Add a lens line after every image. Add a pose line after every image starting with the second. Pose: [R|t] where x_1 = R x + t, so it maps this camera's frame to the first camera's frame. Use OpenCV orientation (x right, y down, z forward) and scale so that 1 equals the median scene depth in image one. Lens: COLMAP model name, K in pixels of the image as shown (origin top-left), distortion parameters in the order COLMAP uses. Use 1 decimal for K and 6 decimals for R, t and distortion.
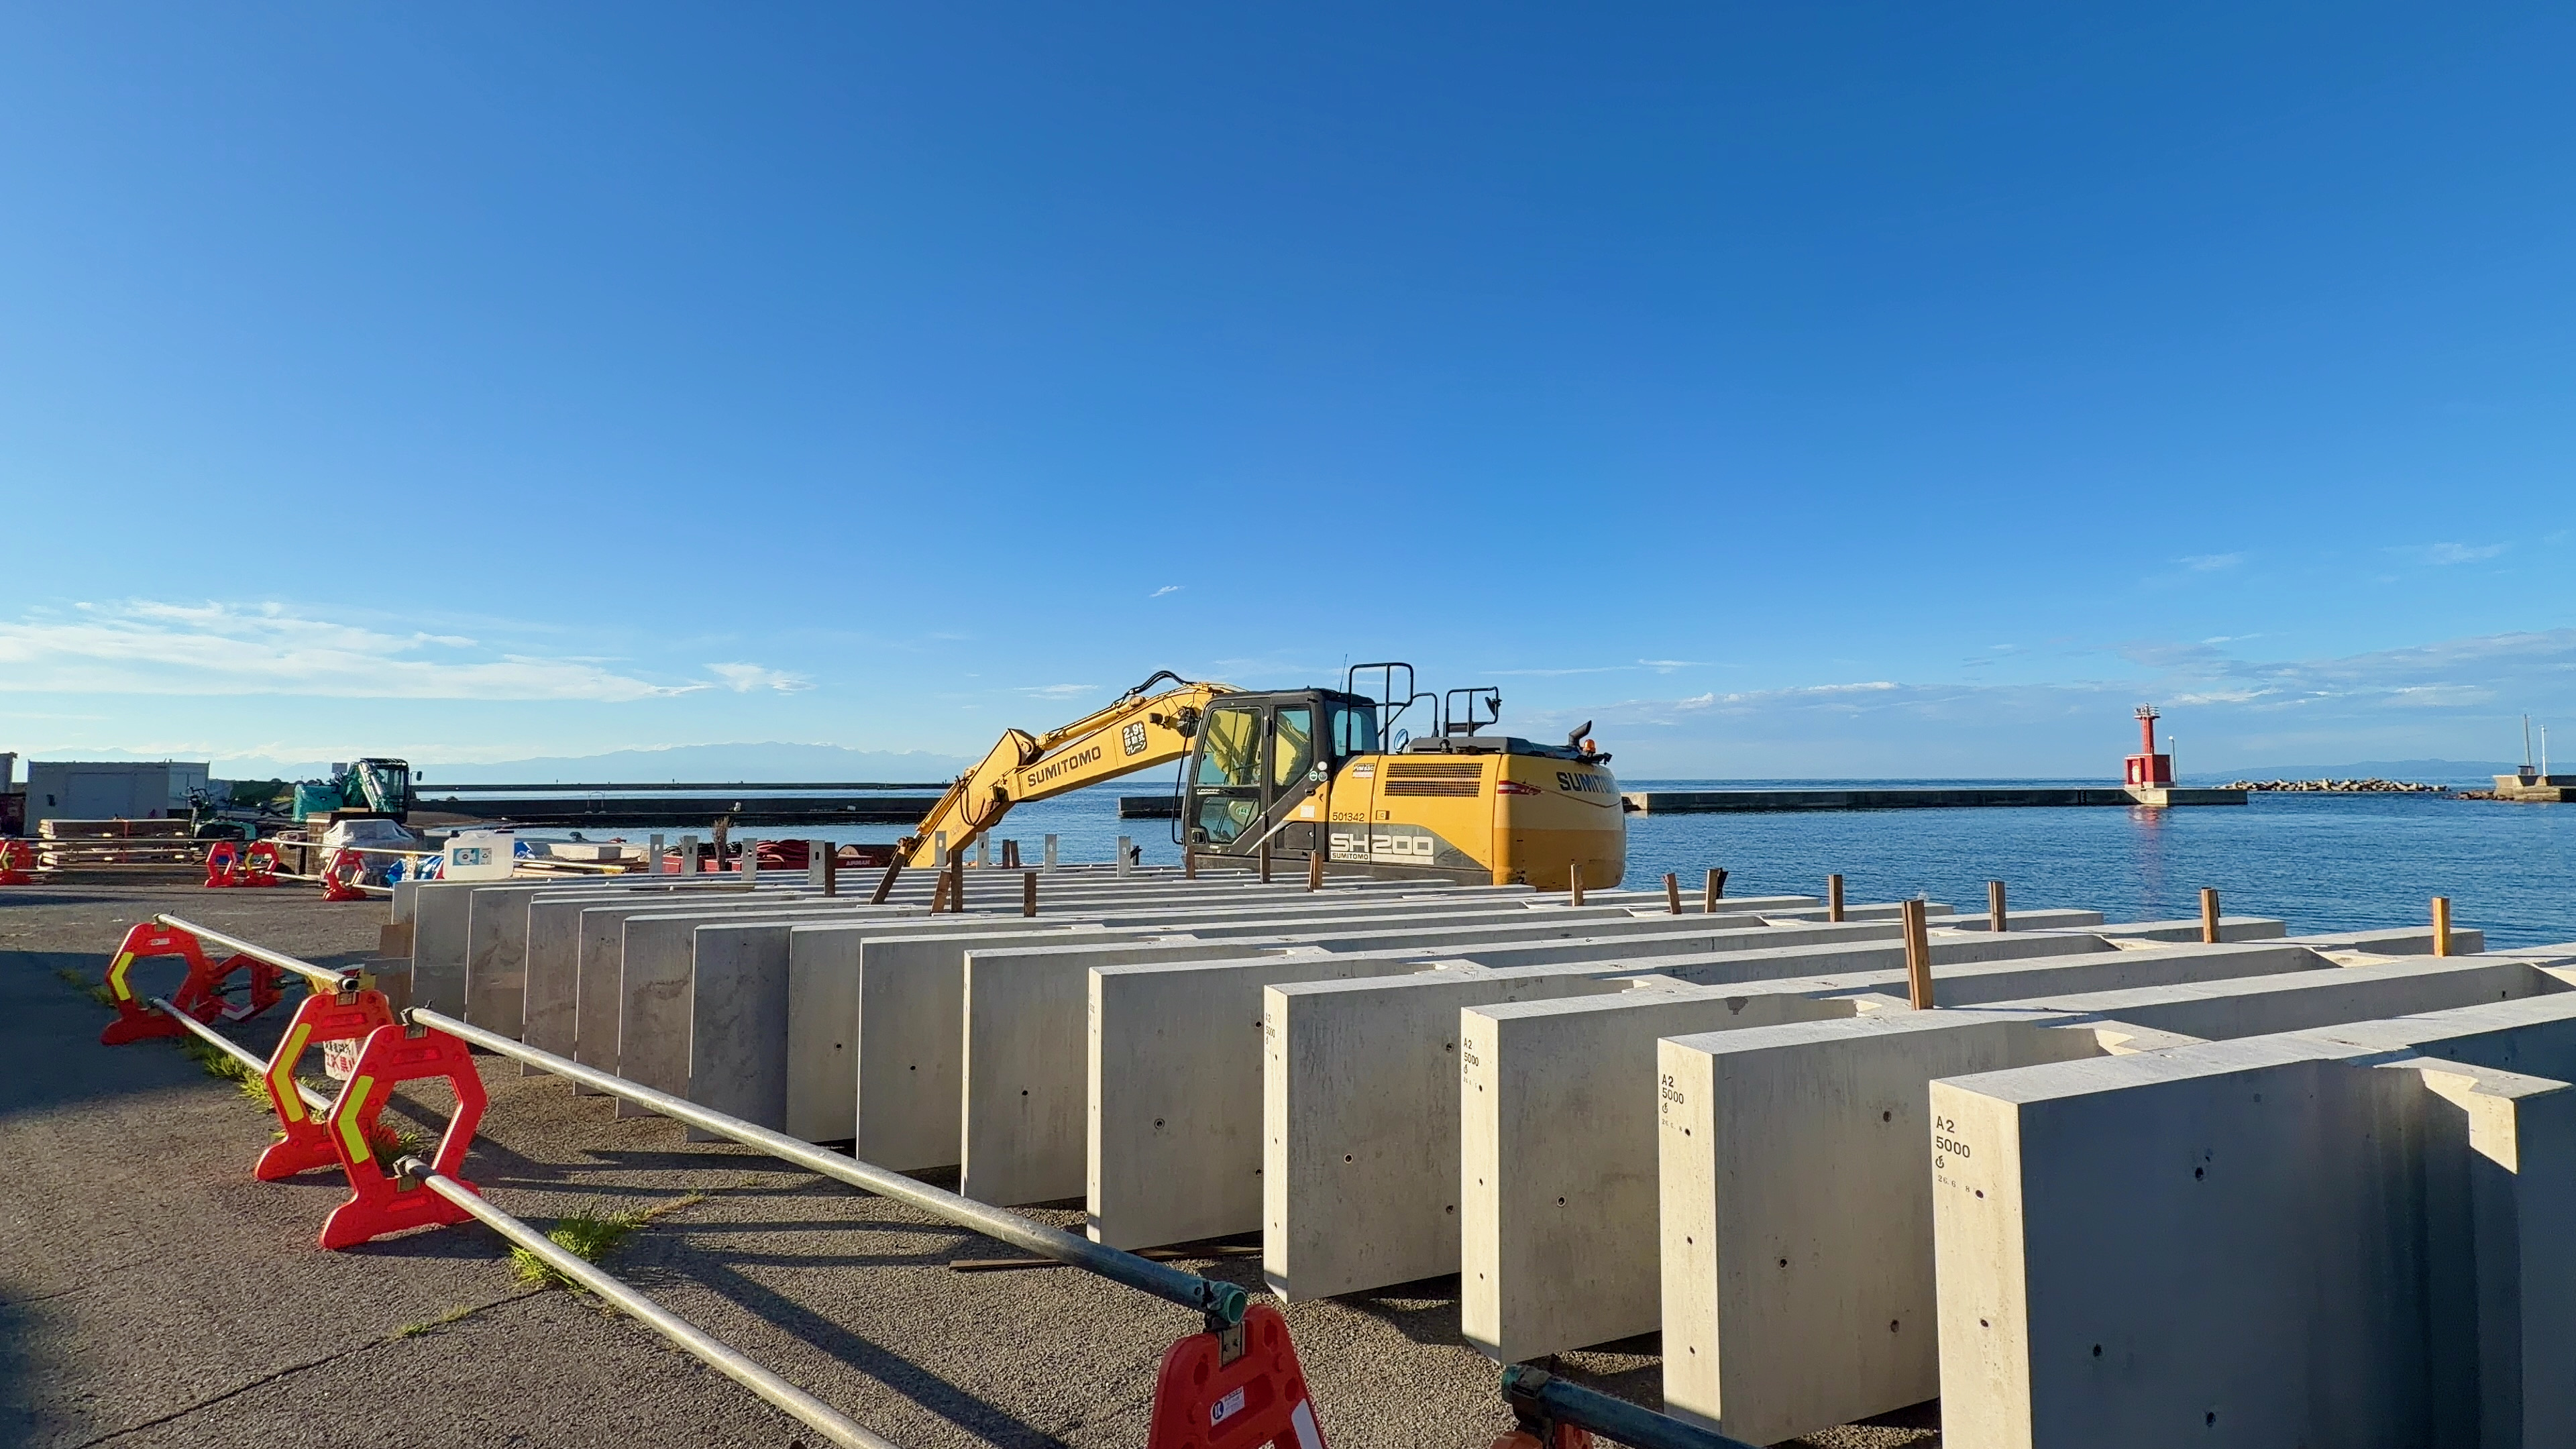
lens RADIAL K [[1093.3, 0, 1285.2], [0, 1093.3, 733.9], [0, 0, 1]] dist [-0.002777, 0.000949]
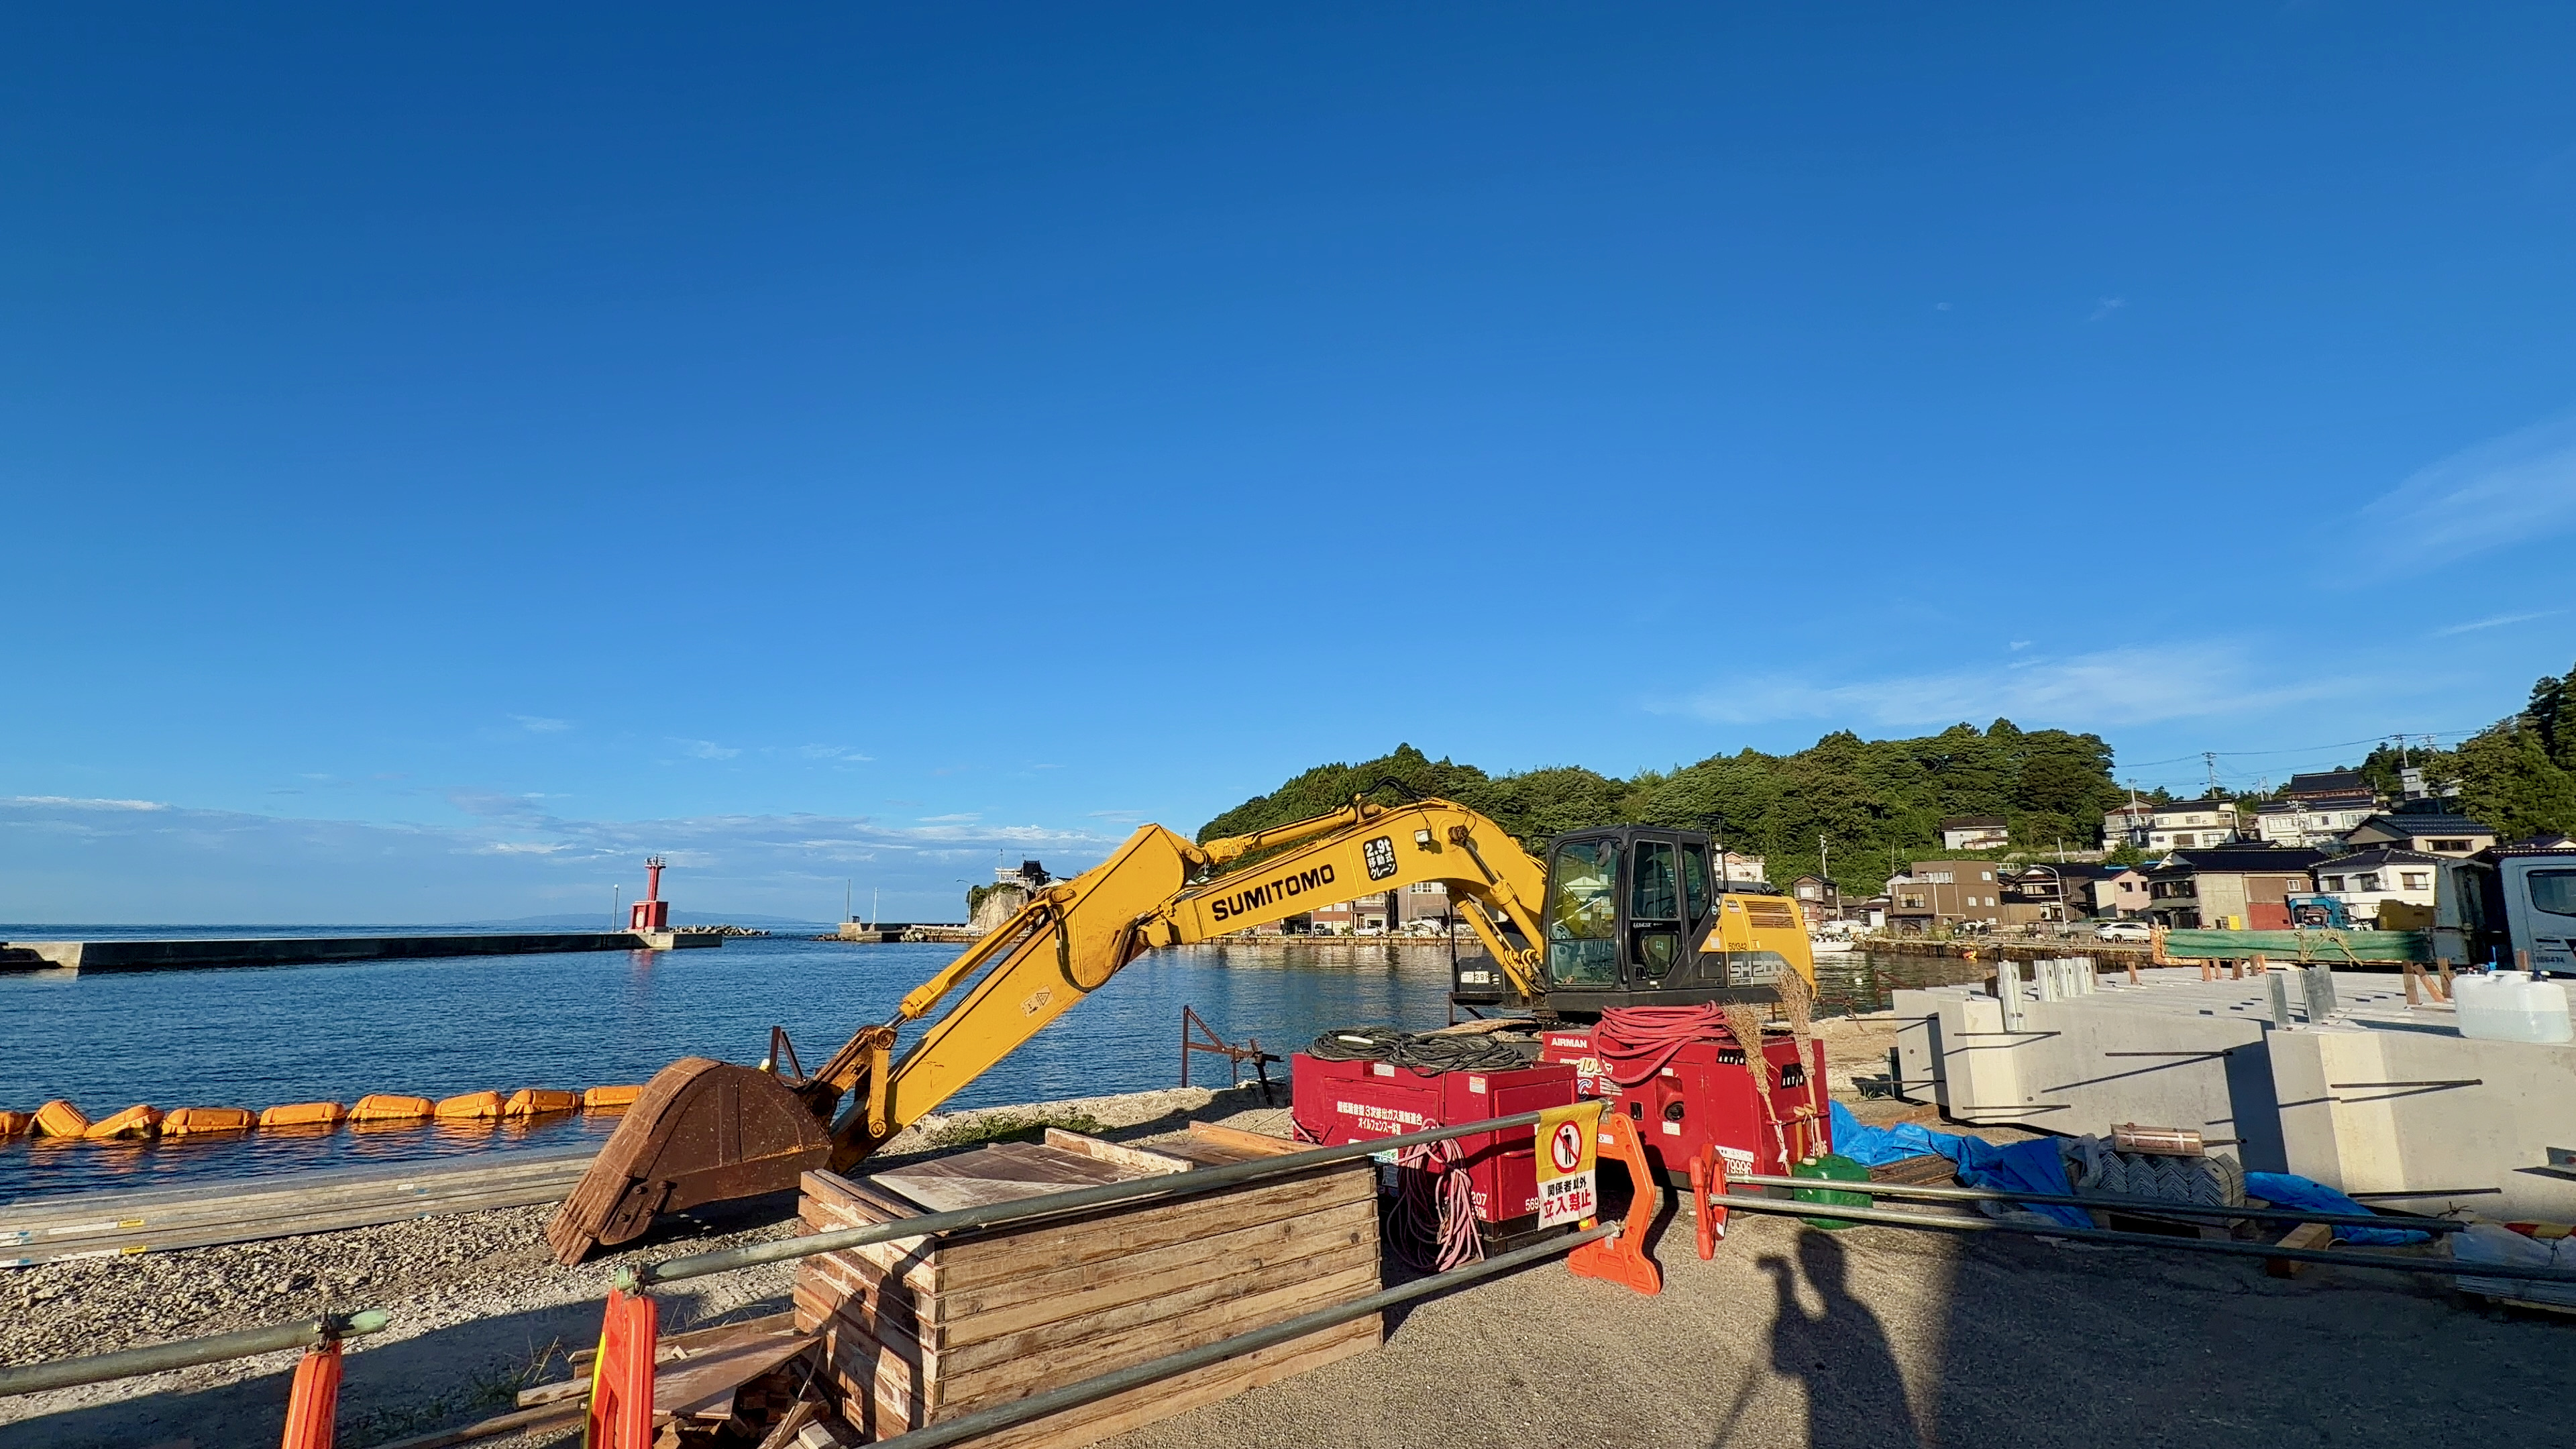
lens RADIAL K [[1093.3, 0, 1278.4], [0, 1093.3, 726.9], [0, 0, 1]] dist [-0.002777, 0.000949]
pose [[0.256592, 0.175146, 0.950518, -0.116216], [-0.042396, 0.984537, -0.169970, 0.006097], [-0.965590, 0.003315, 0.260049, 0.111467]]
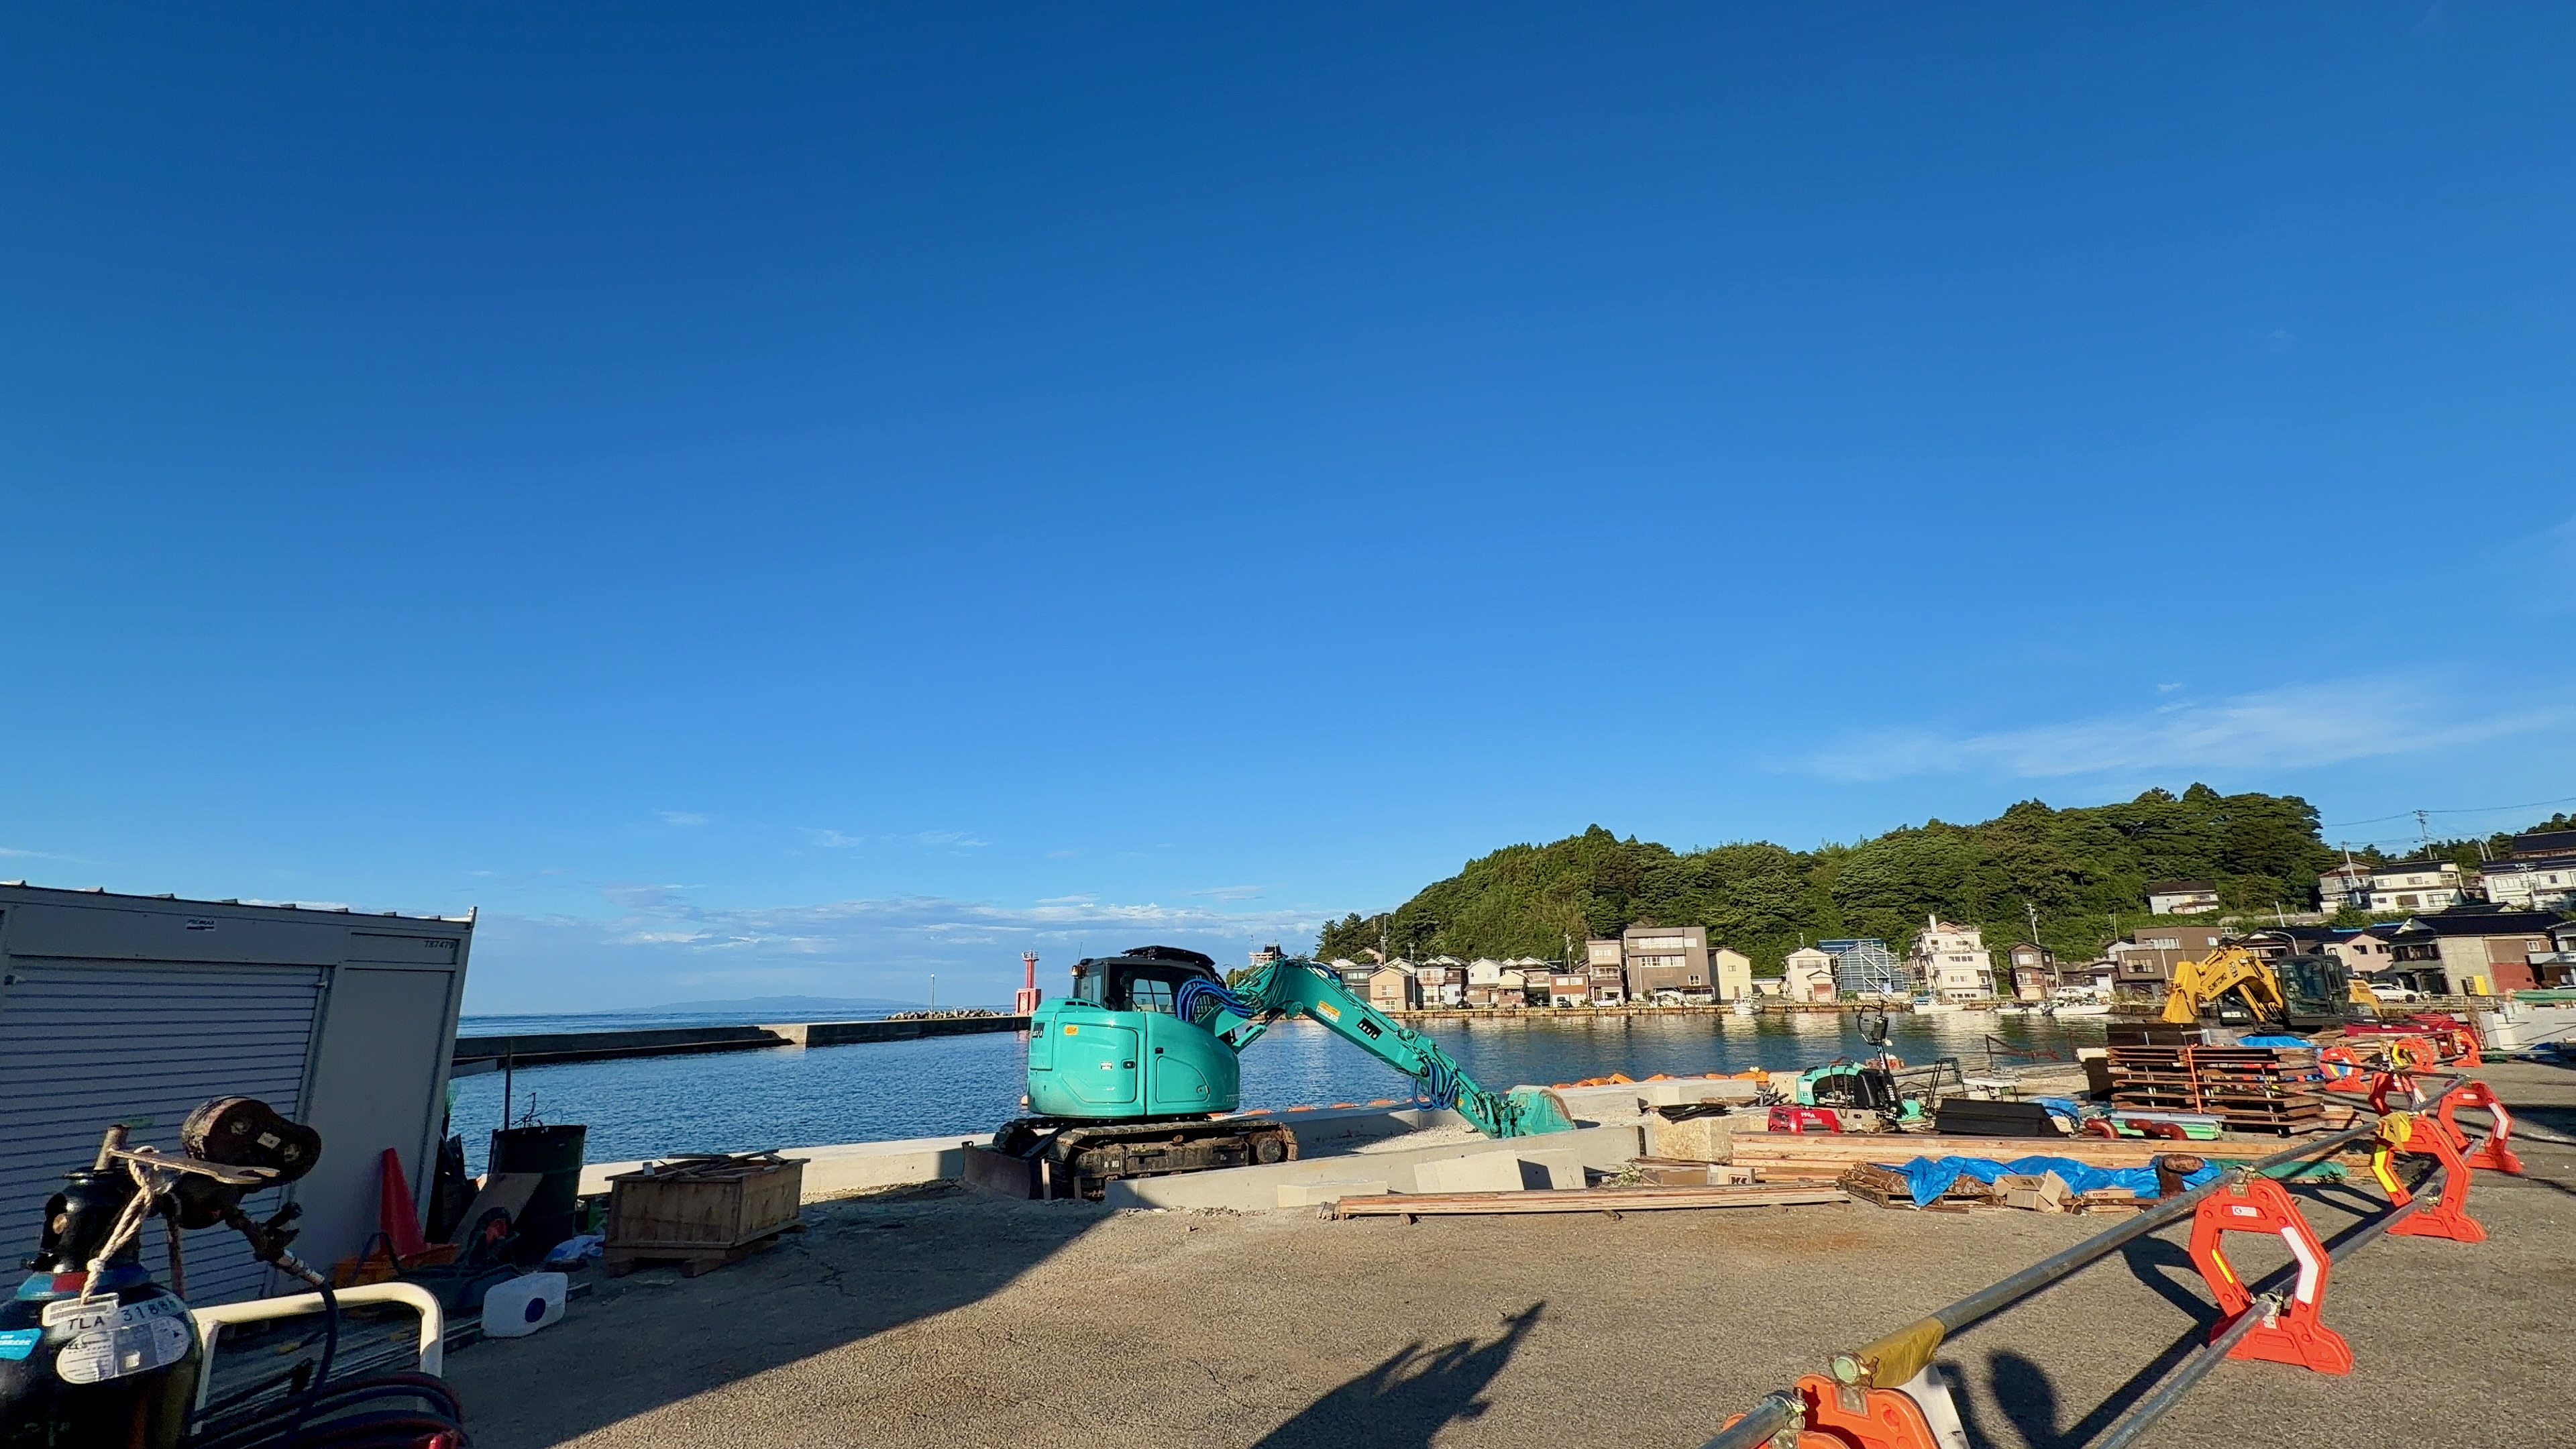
lens RADIAL K [[1093.3, 0, 1278.5], [0, 1093.3, 730.6], [0, 0, 1]] dist [-0.002777, 0.000949]
pose [[0.346941, 0.222797, 0.911040, -0.367227], [-0.025377, 0.973249, -0.228347, 0.010886], [-0.937543, 0.056104, 0.343314, 0.257299]]
